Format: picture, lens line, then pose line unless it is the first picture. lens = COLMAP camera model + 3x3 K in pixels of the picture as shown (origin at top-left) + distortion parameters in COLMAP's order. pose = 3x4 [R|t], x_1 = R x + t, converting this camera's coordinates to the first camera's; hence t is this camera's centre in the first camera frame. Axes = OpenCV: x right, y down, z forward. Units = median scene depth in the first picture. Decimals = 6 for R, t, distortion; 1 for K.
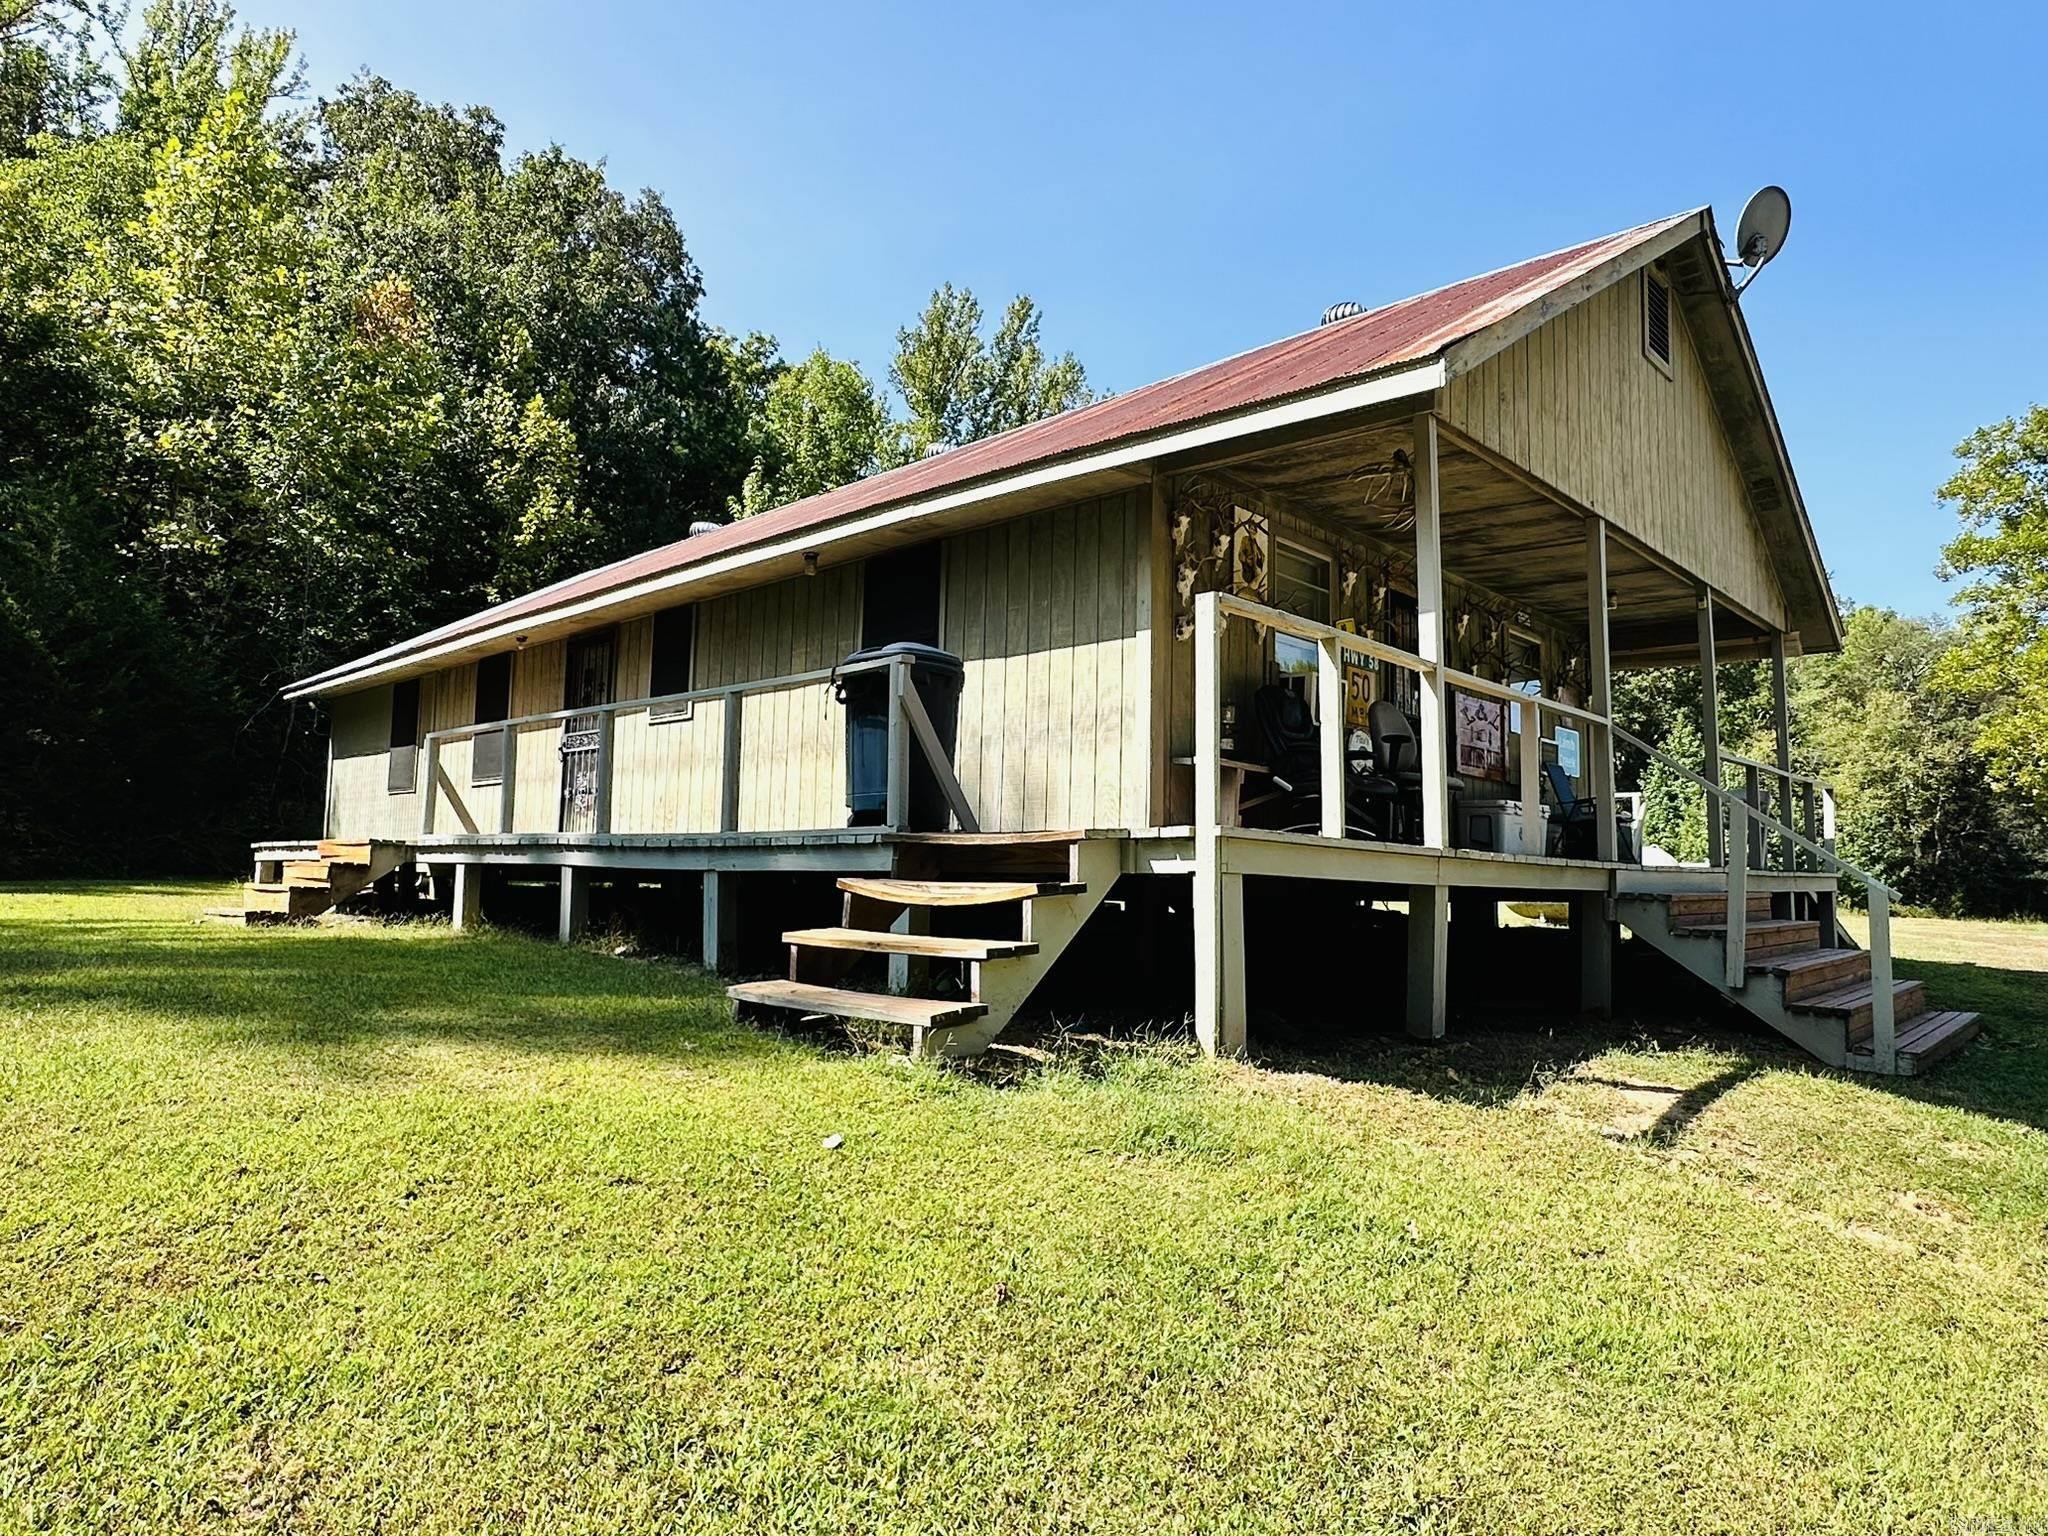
lens RADIAL K [[1231.3, 0, 1029.5], [0, 1231.3, 765.9], [0, 0, 1]] dist [-0.006787, 0.002780]
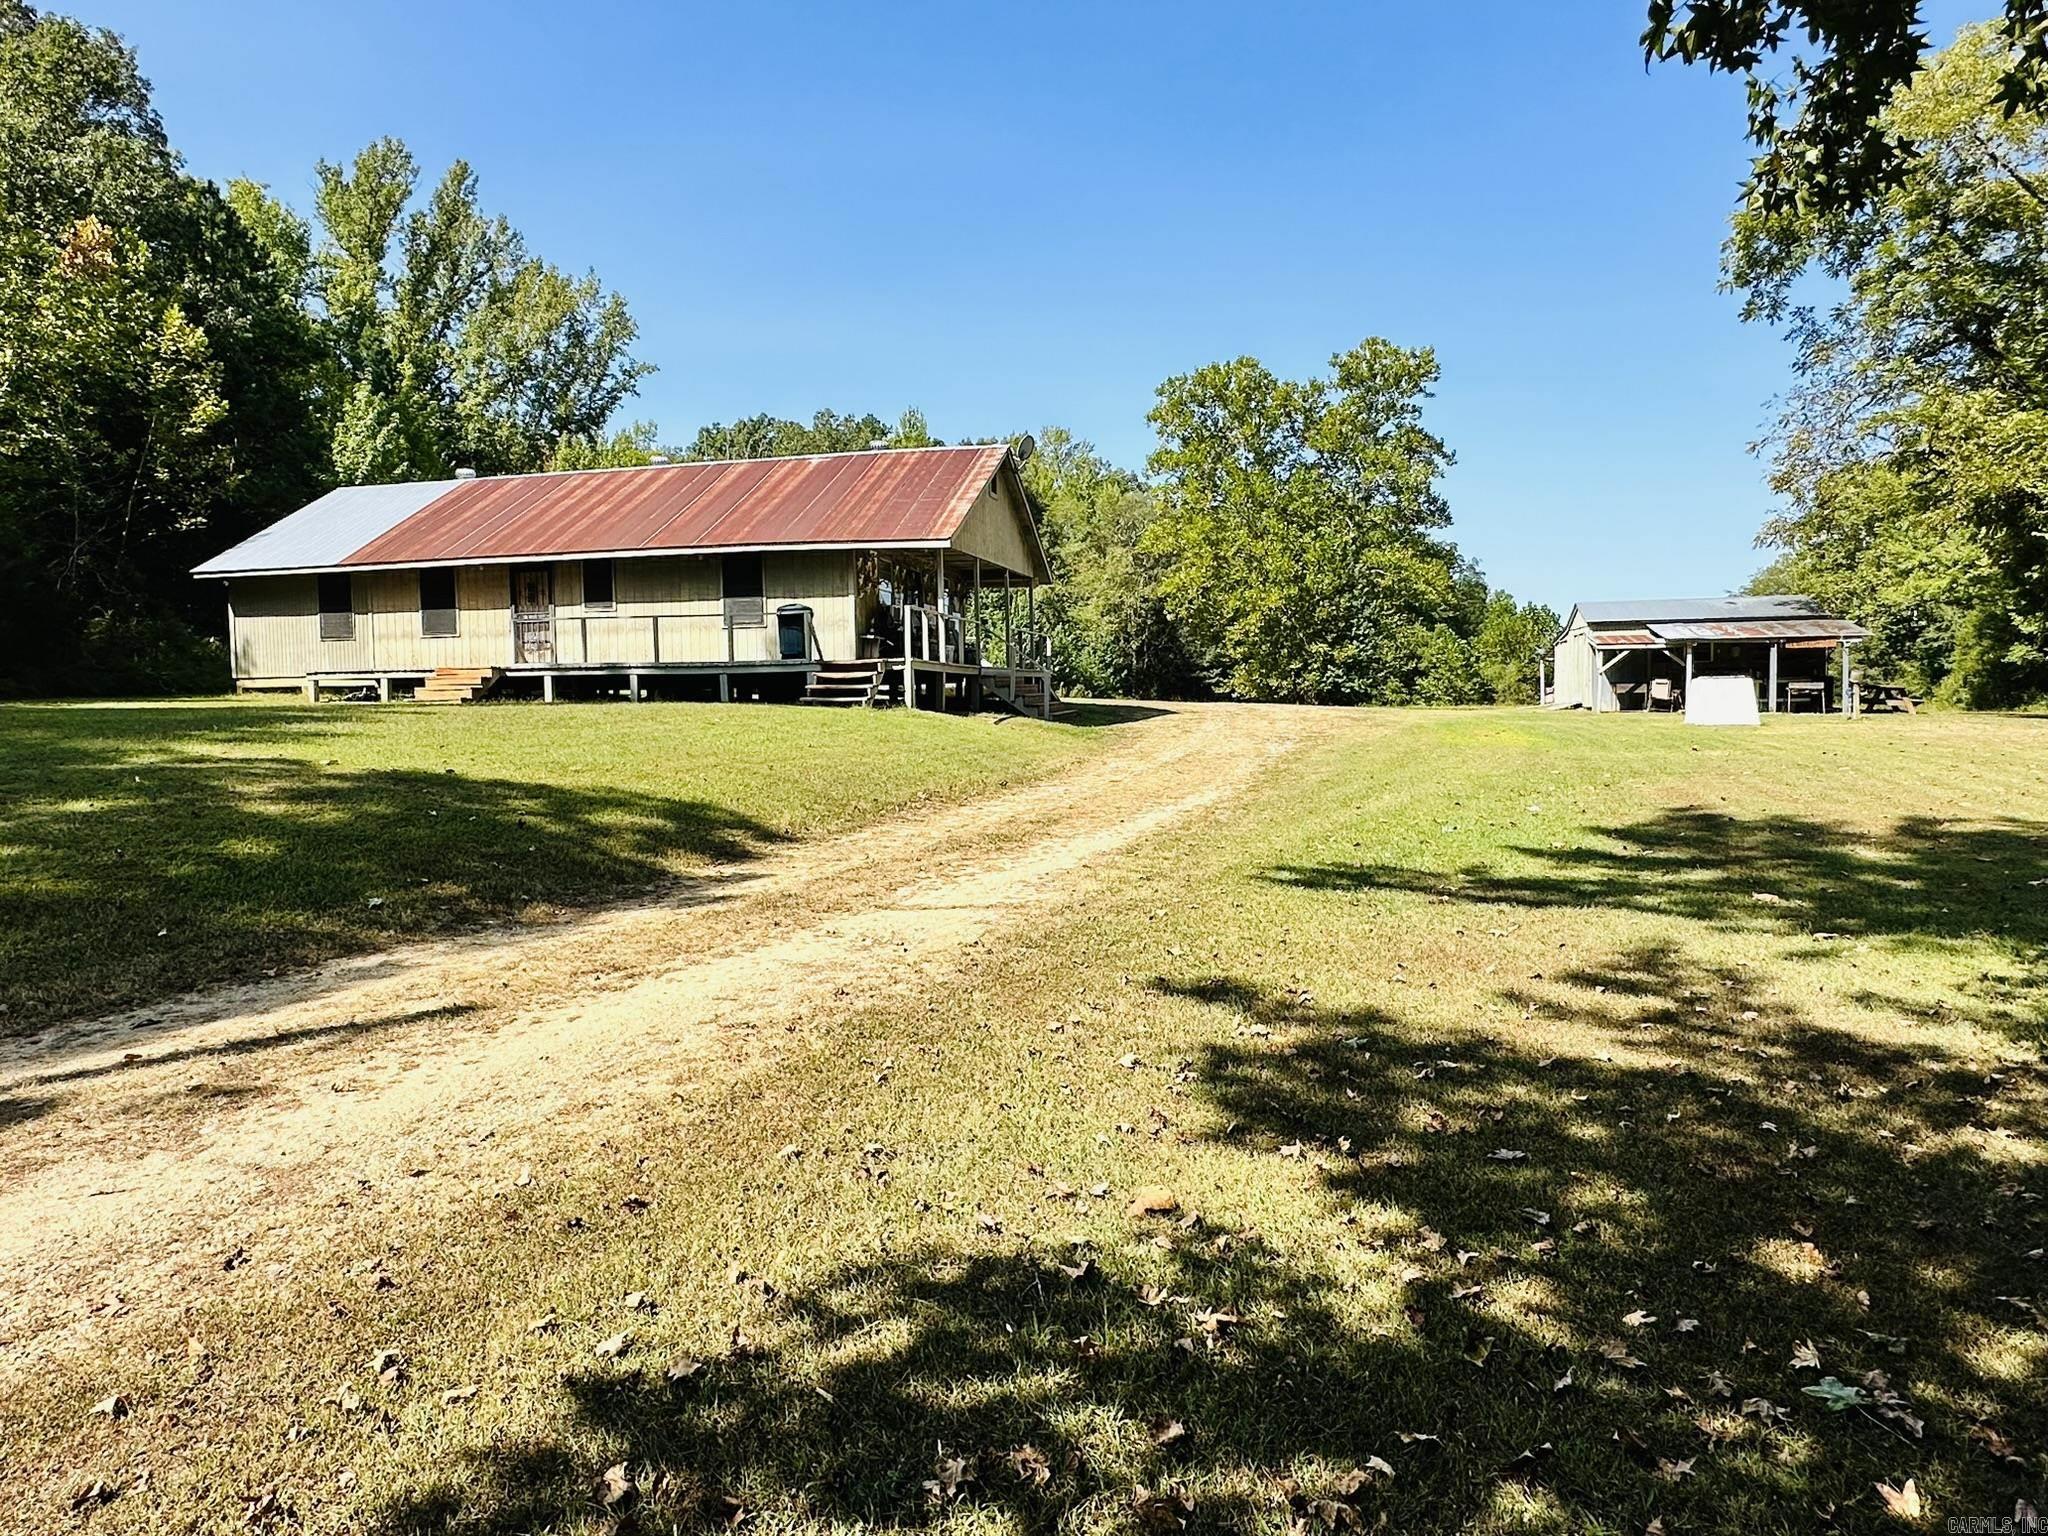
lens RADIAL K [[1231.3, 0, 1012.7], [0, 1231.3, 776.5], [0, 0, 1]] dist [-0.006787, 0.002780]
pose [[0.873689, -0.061748, 0.482551, -0.132853], [-0.014685, 0.988113, 0.153028, -0.016835], [-0.486264, -0.140785, 0.862396, -0.241828]]
